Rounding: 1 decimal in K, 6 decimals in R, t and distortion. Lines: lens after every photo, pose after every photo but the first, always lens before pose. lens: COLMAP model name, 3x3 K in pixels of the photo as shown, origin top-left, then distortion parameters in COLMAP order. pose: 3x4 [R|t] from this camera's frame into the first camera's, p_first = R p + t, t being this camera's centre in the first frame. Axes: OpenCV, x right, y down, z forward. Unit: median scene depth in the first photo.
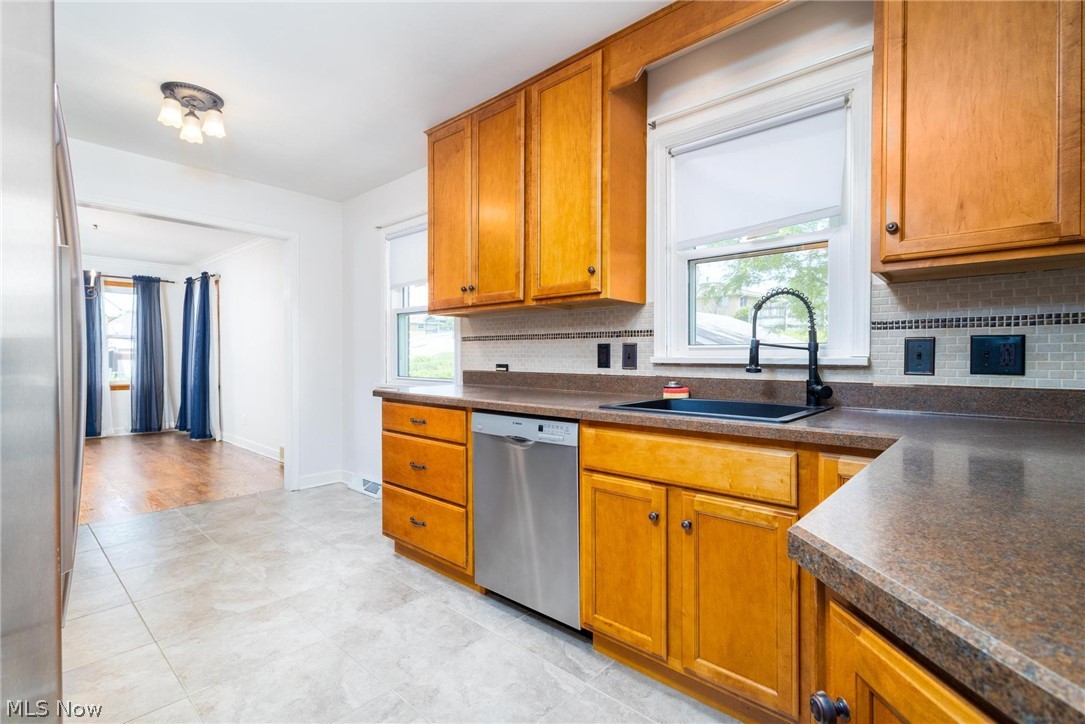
lens RADIAL K [[498.6, 0, 537.9], [0, 498.6, 362.1], [0, 0, 1]] dist [0.011446, -0.002940]
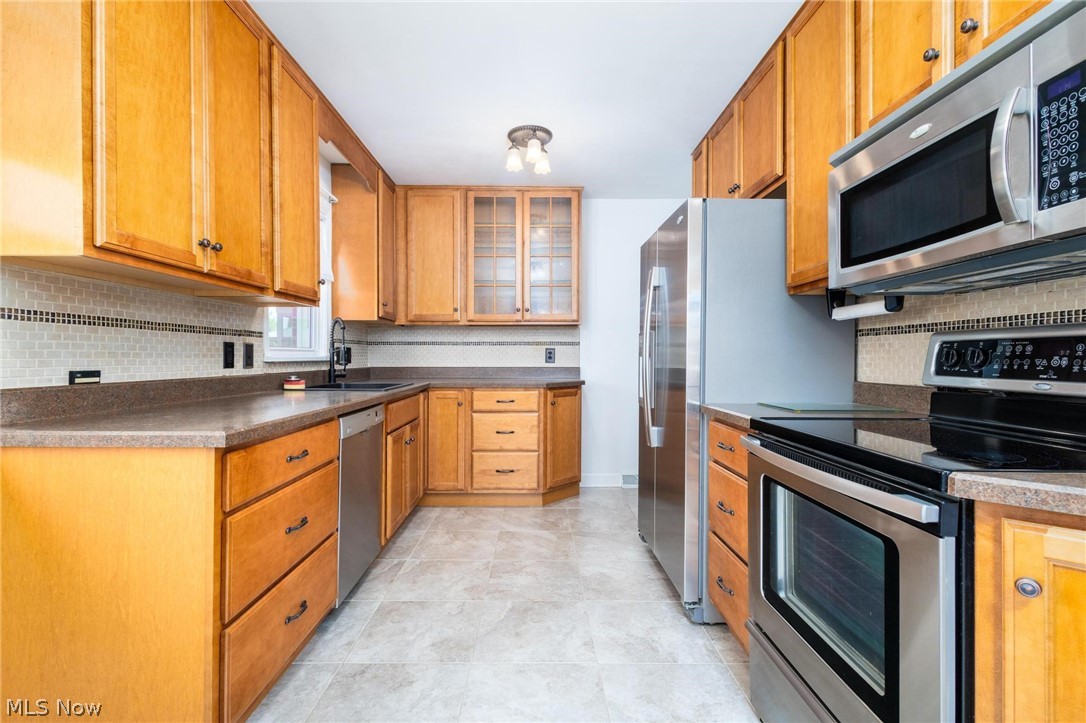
lens RADIAL K [[499.0, 0, 536.0], [0, 499.0, 355.8], [0, 0, 1]] dist [0.011446, -0.002940]
pose [[-0.673797, -0.003162, 0.738910, -0.853073], [0.003028, 0.999971, 0.007041, -0.014804], [-0.738910, 0.006982, -0.673768, 1.106201]]
